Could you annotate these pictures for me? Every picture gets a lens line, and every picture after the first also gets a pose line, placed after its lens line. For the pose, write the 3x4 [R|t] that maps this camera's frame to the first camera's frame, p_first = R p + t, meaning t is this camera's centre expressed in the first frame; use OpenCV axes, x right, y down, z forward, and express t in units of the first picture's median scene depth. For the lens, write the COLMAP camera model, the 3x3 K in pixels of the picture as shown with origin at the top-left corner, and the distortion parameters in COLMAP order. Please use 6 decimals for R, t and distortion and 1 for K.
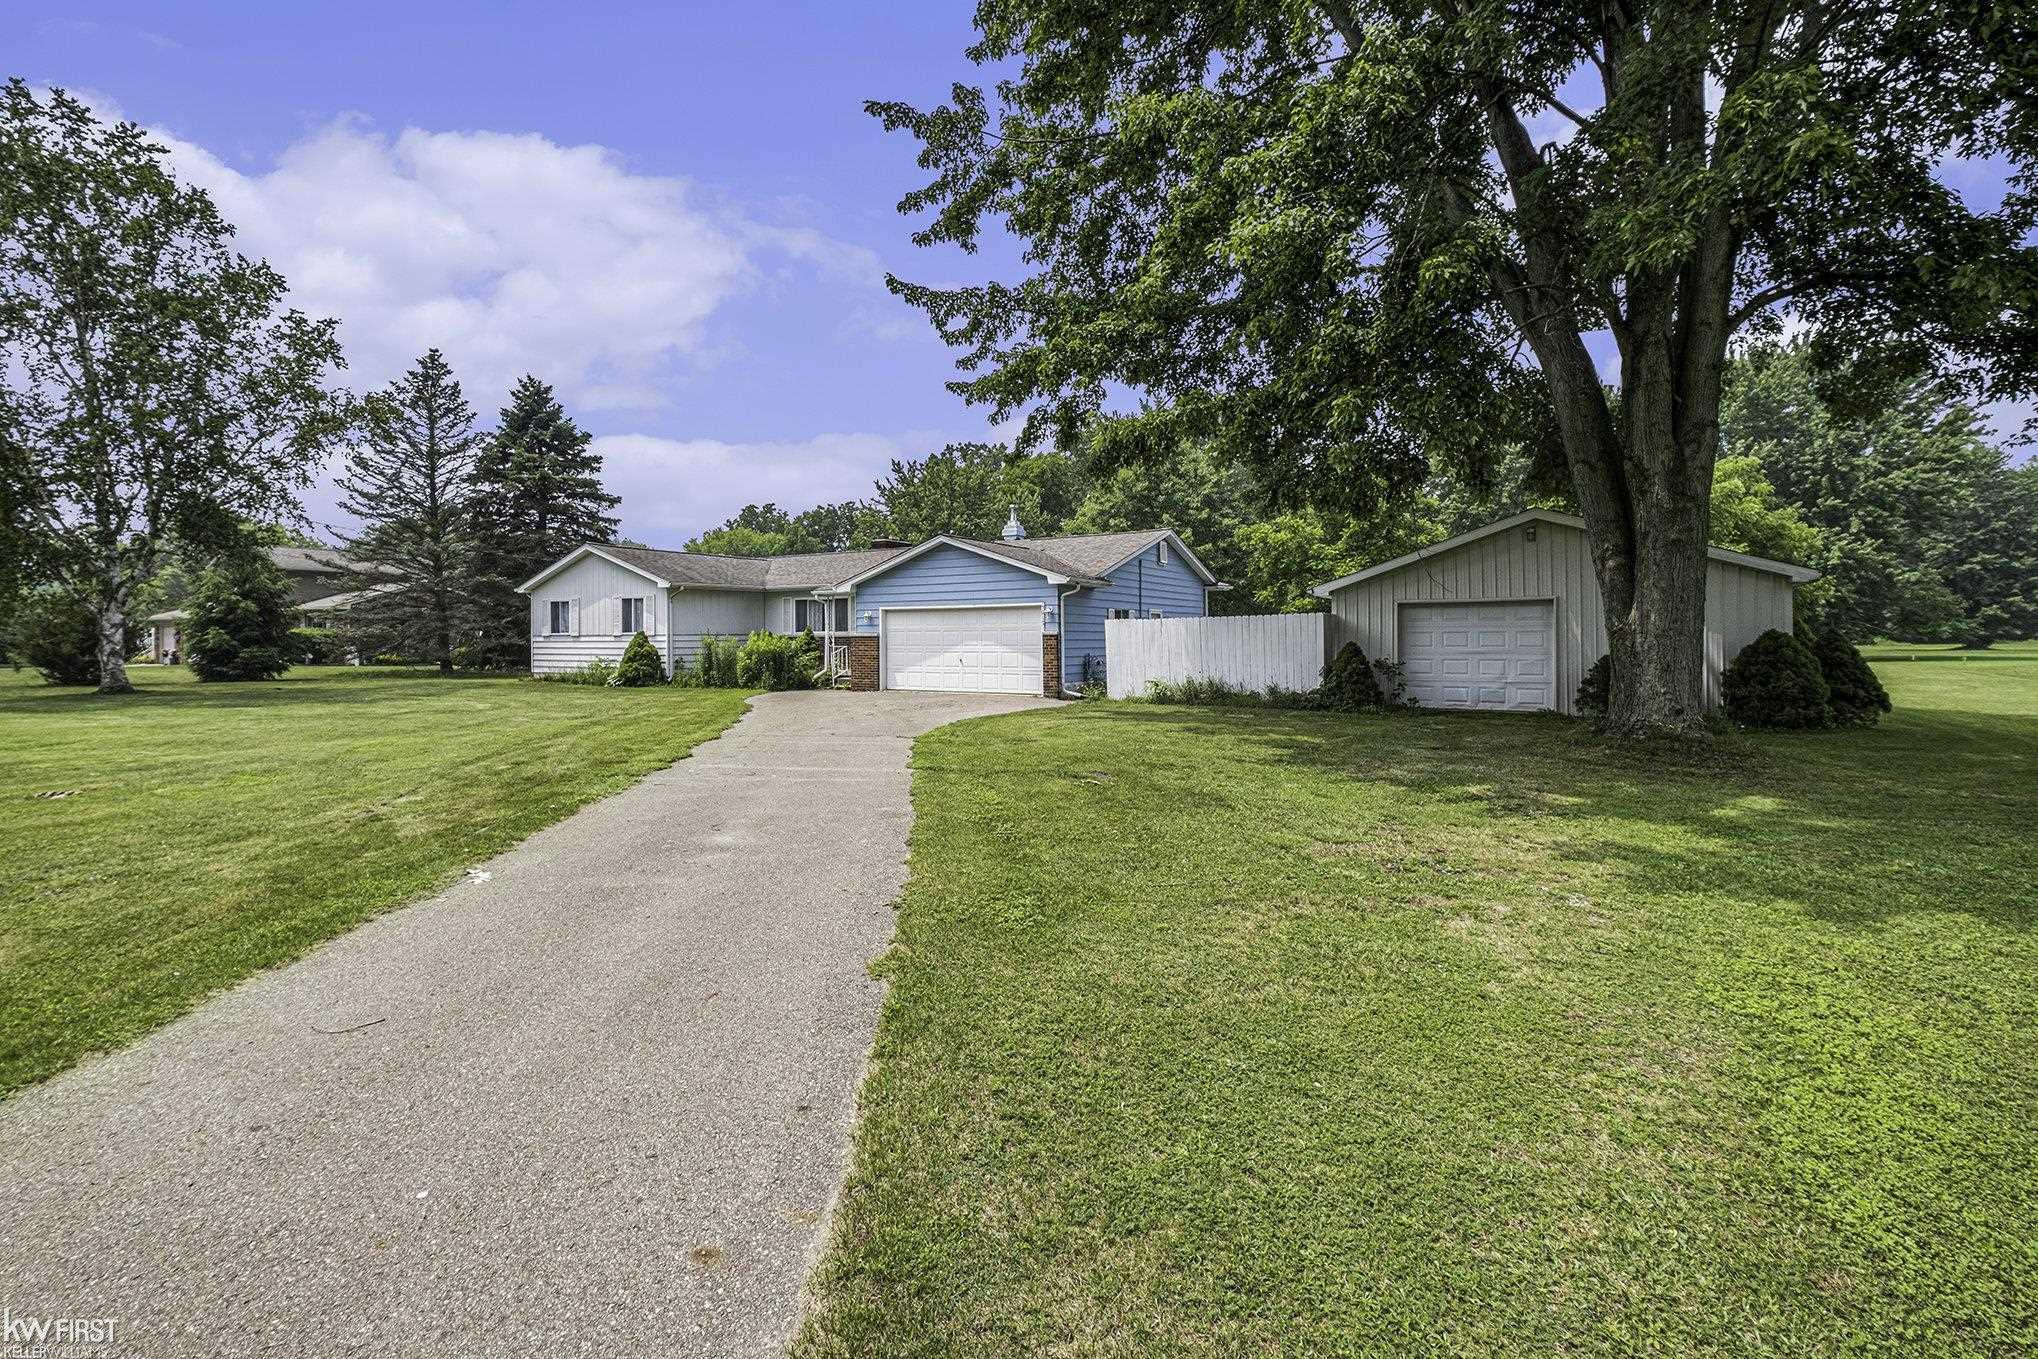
lens RADIAL K [[848.0, 0, 1019.0], [0, 848.0, 679.5], [0, 0, 1]] dist [-0.001839, -0.000058]
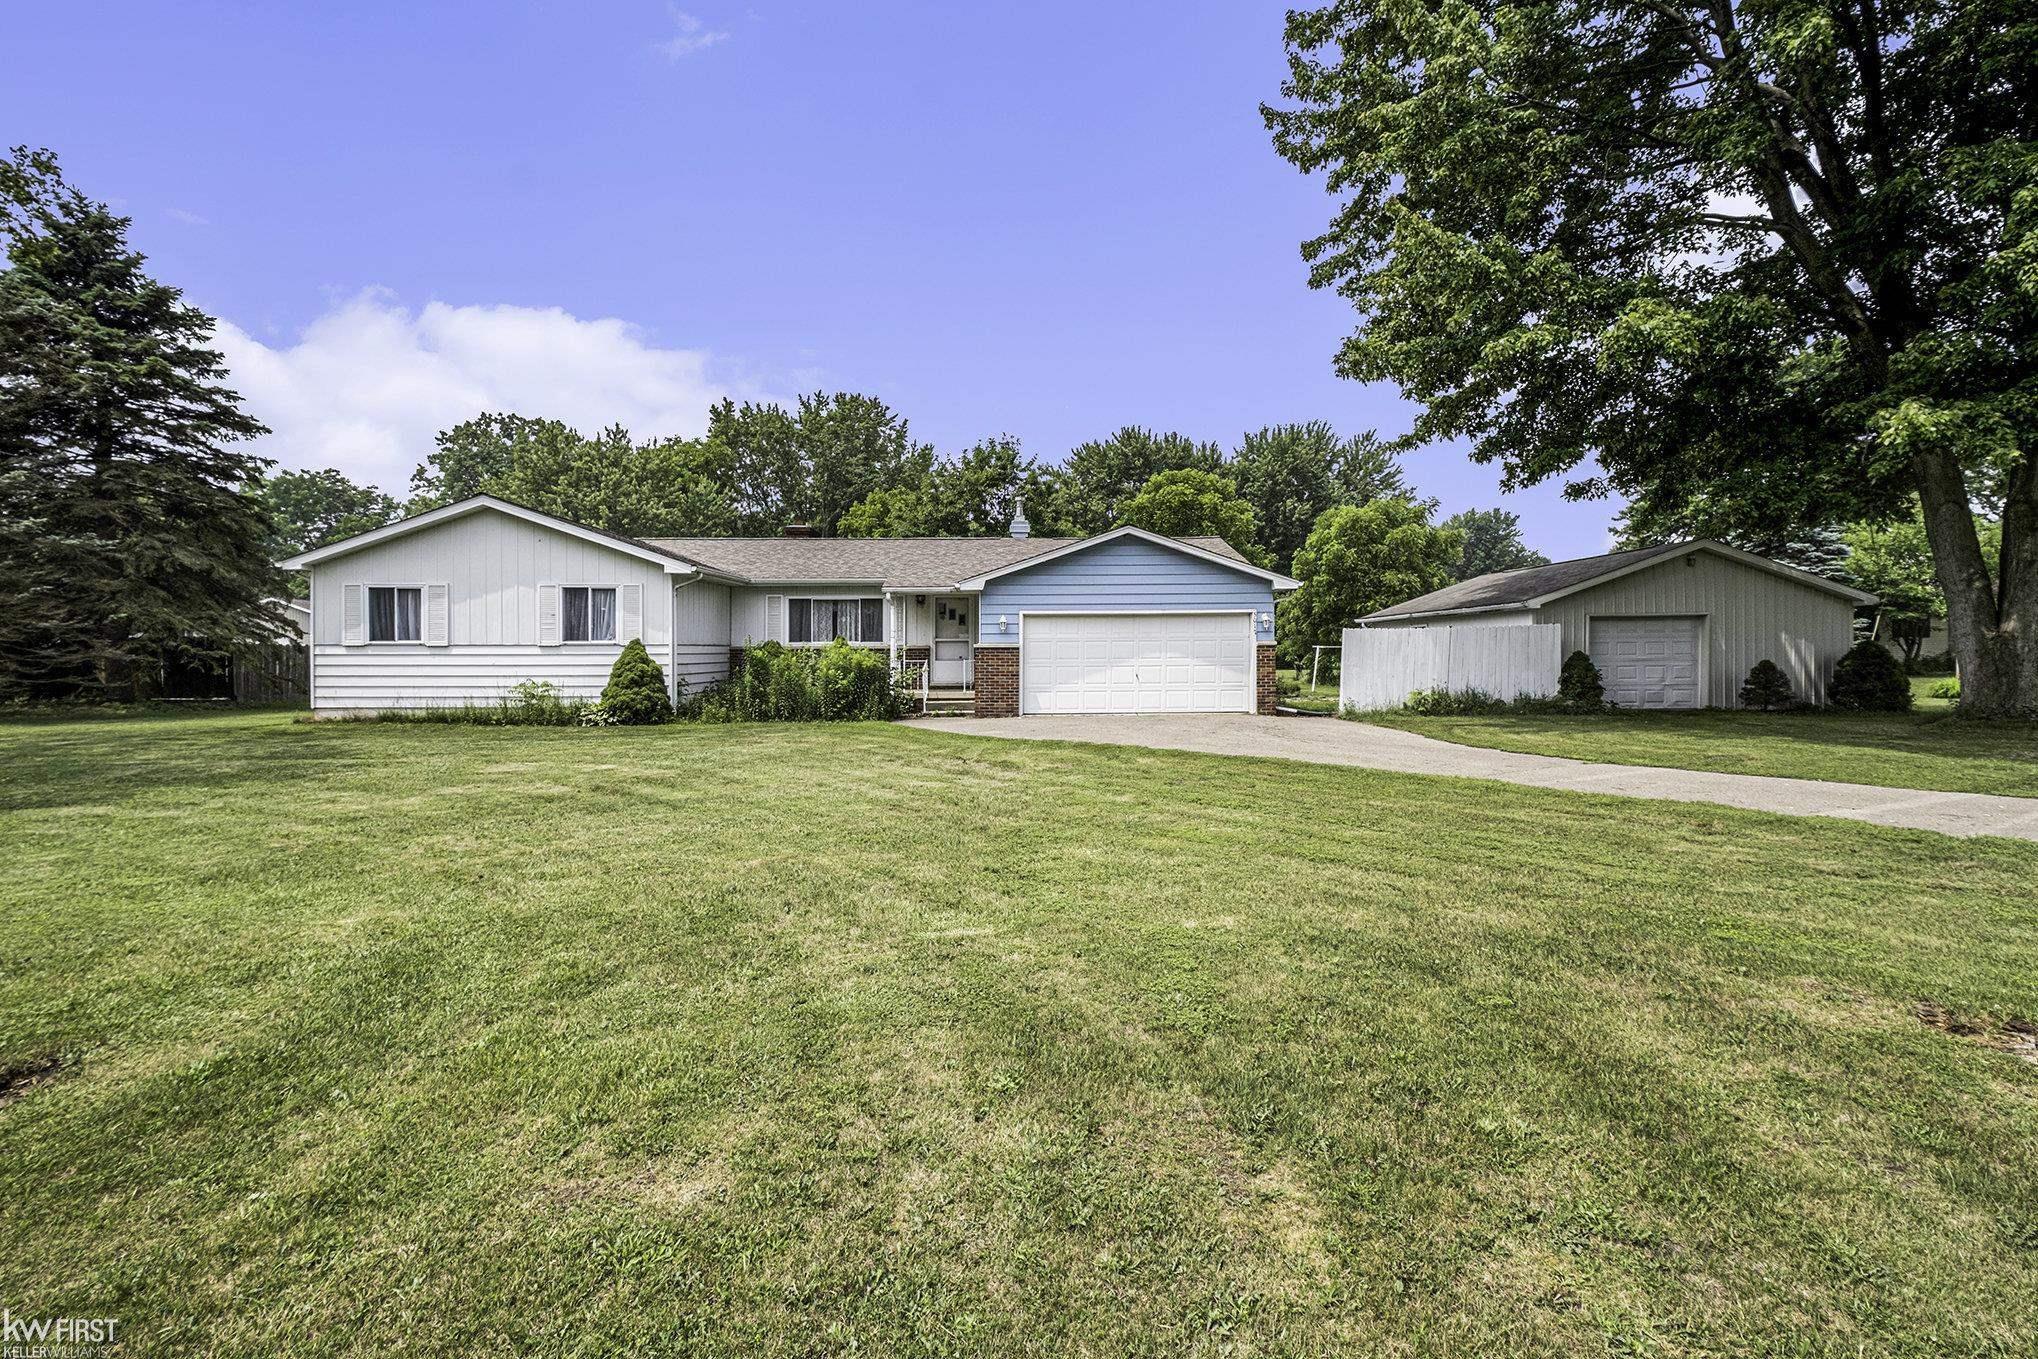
lens RADIAL K [[878.7, 0, 1019.0], [0, 878.7, 679.5], [0, 0, 1]] dist [0.014775, -0.000152]
pose [[0.854527, -0.015781, 0.519168, -0.592268], [0.028601, 0.999451, -0.016697, -0.006672], [-0.518619, 0.029117, 0.854509, 0.296025]]
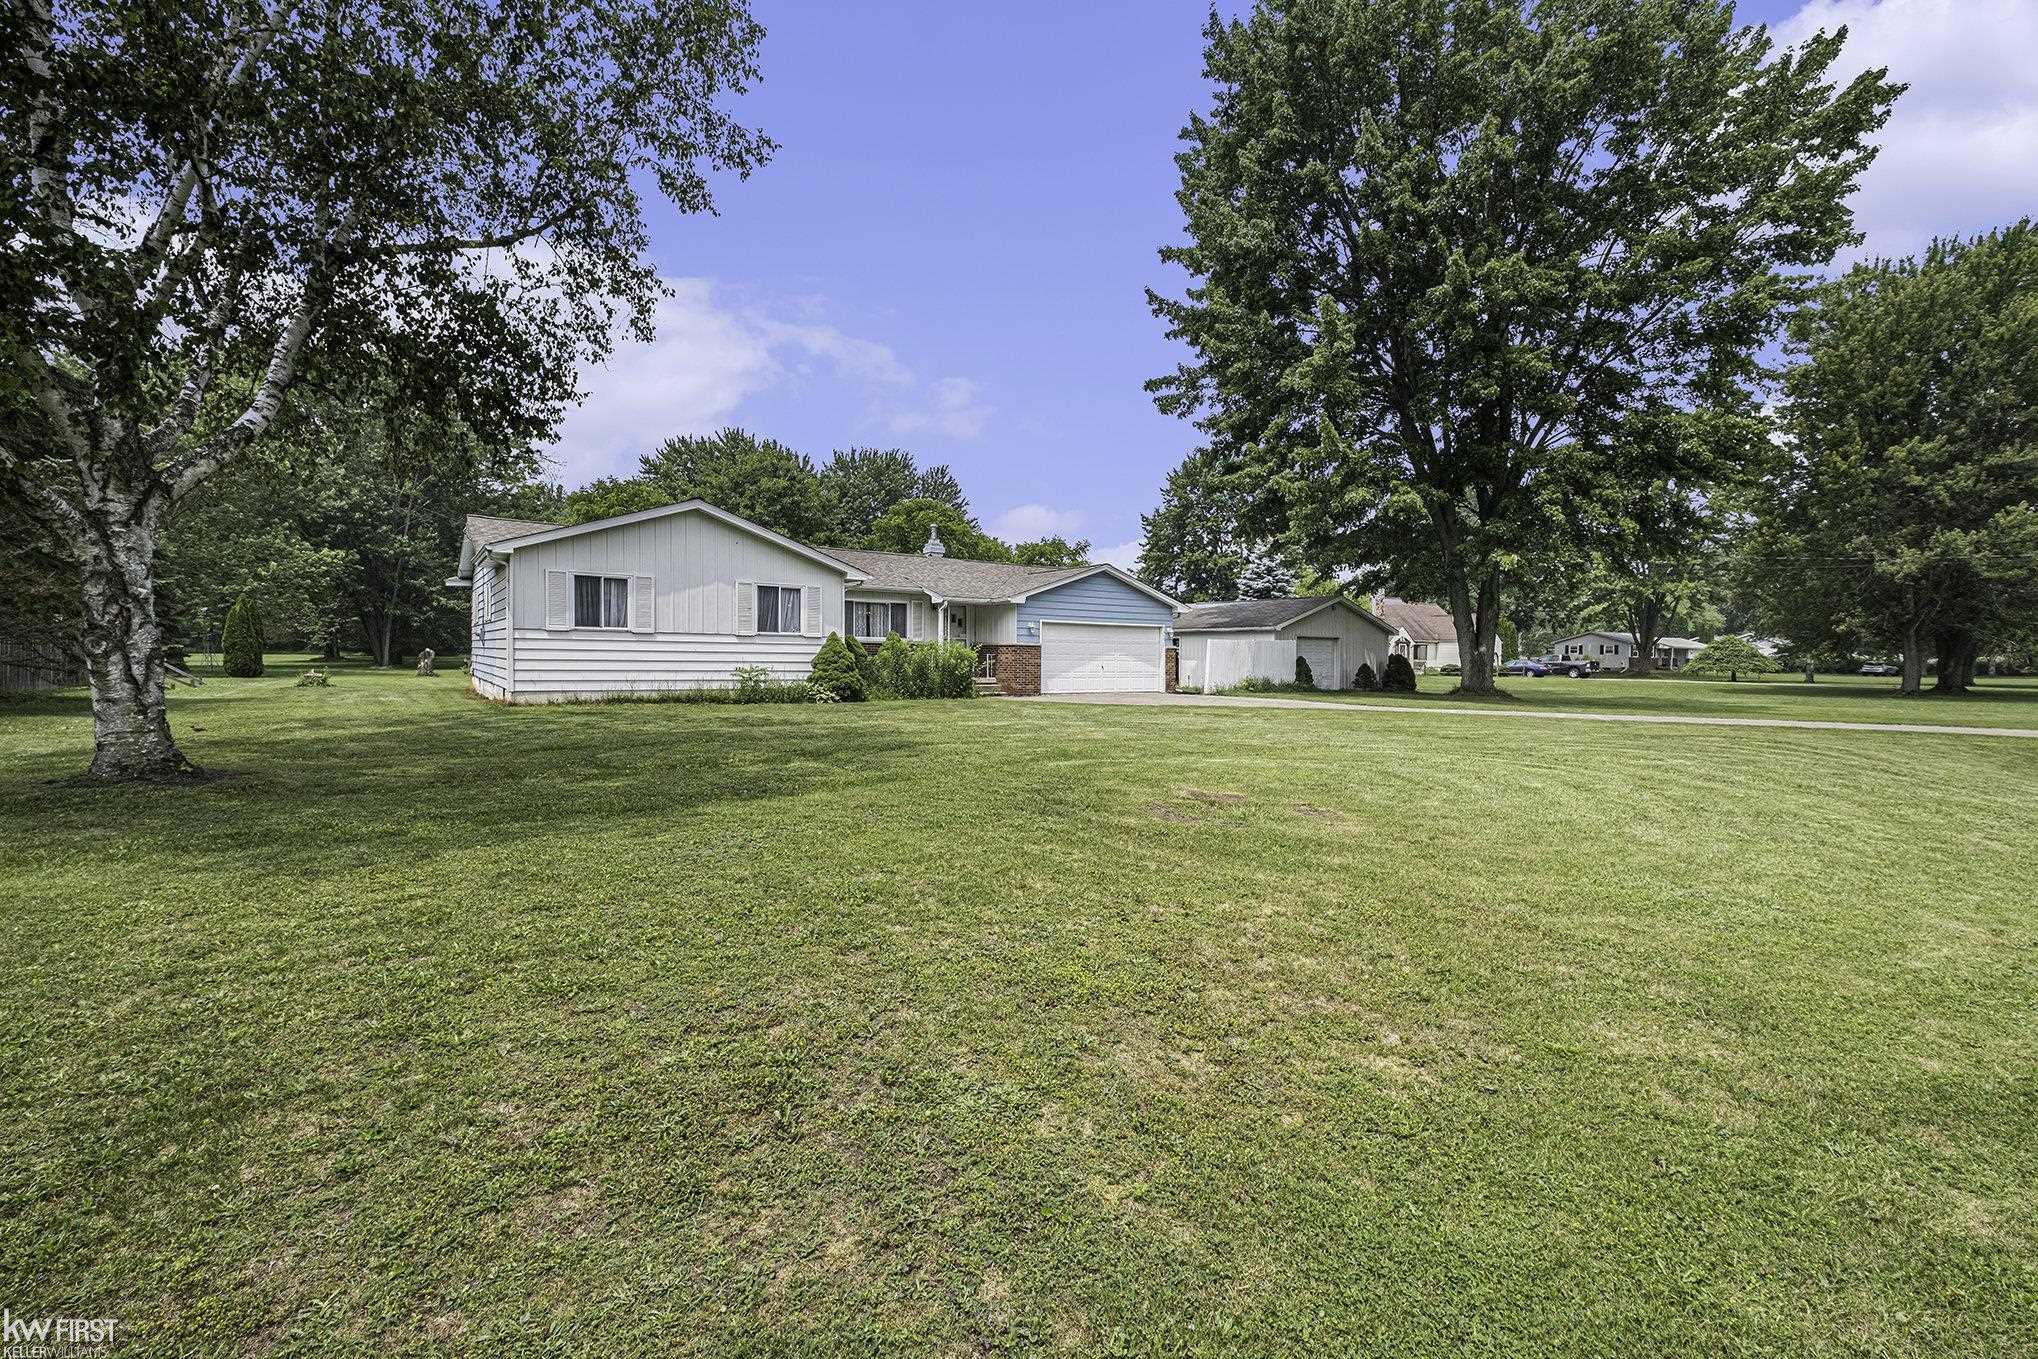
lens RADIAL K [[848.0, 0, 1019.0], [0, 848.0, 679.5], [0, 0, 1]] dist [-0.001839, -0.000058]
pose [[0.421940, -0.017500, 0.906455, -1.174811], [0.026814, 0.999617, 0.006817, -0.015348], [-0.906227, 0.021429, 0.422248, 0.558345]]
